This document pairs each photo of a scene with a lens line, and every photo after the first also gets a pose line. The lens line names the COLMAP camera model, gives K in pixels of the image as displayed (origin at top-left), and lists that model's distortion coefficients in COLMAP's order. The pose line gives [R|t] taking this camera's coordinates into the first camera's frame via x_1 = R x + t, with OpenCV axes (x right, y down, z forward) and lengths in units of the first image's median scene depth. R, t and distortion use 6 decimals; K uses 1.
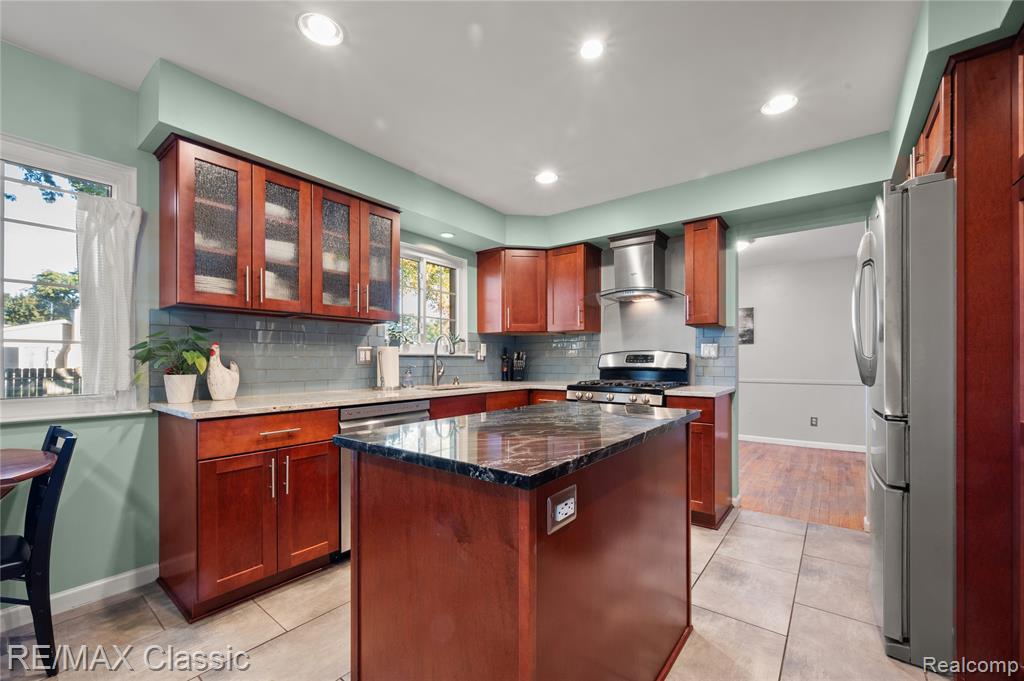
lens RADIAL K [[416.8, 0, 512.8], [0, 416.8, 362.4], [0, 0, 1]] dist [-0.000476, -0.000043]
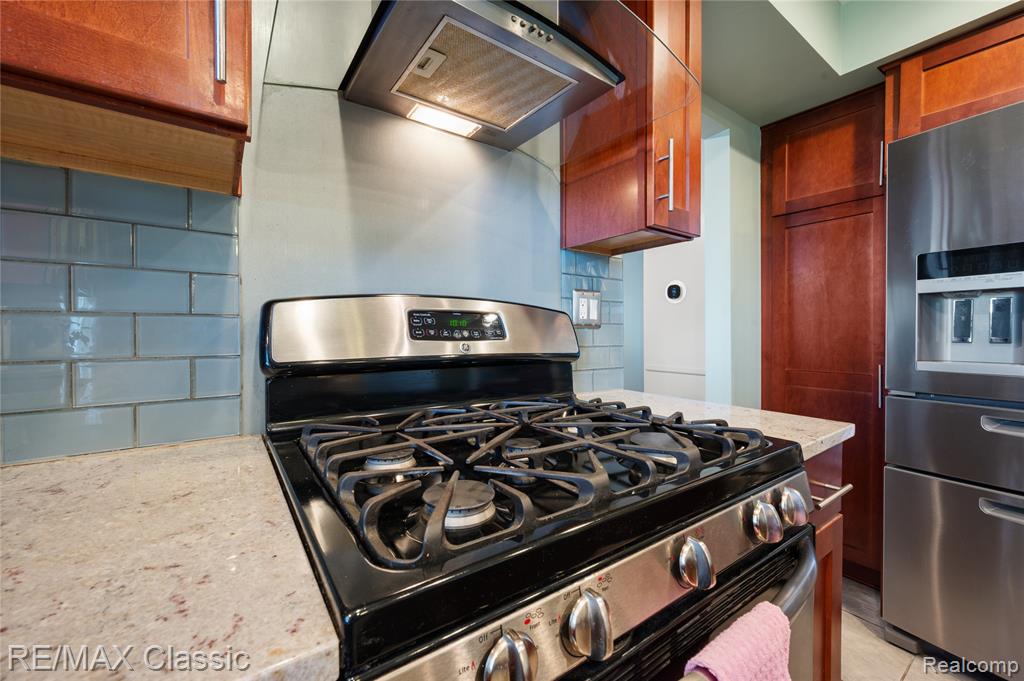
lens RADIAL K [[415.0, 0, 525.4], [0, 415.0, 333.5], [0, 0, 1]] dist [-0.000778, -0.000121]
pose [[0.266416, -0.005182, 0.963844, 0.052877], [0.001159, 0.999987, 0.005056, -0.004693], [-0.963857, -0.000230, 0.266418, 0.891686]]
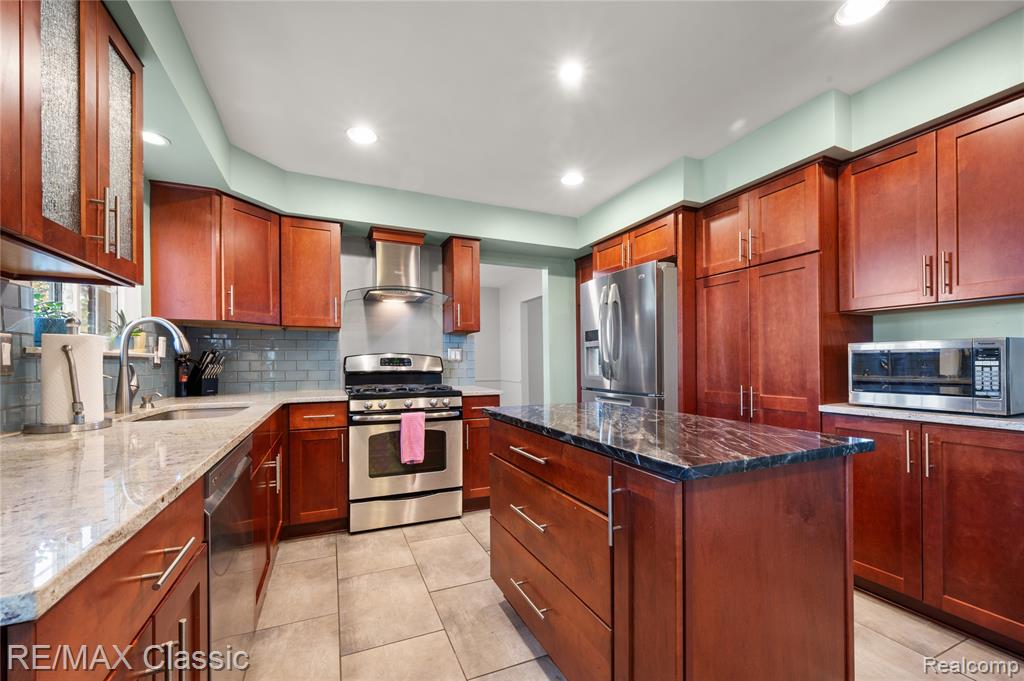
lens RADIAL K [[416.8, 0, 512.8], [0, 416.8, 362.4], [0, 0, 1]] dist [-0.000476, -0.000043]
pose [[0.473579, -0.000242, 0.880751, -0.412344], [0.007304, 0.999967, -0.003653, -0.002345], [-0.880721, 0.008163, 0.473565, 0.314159]]
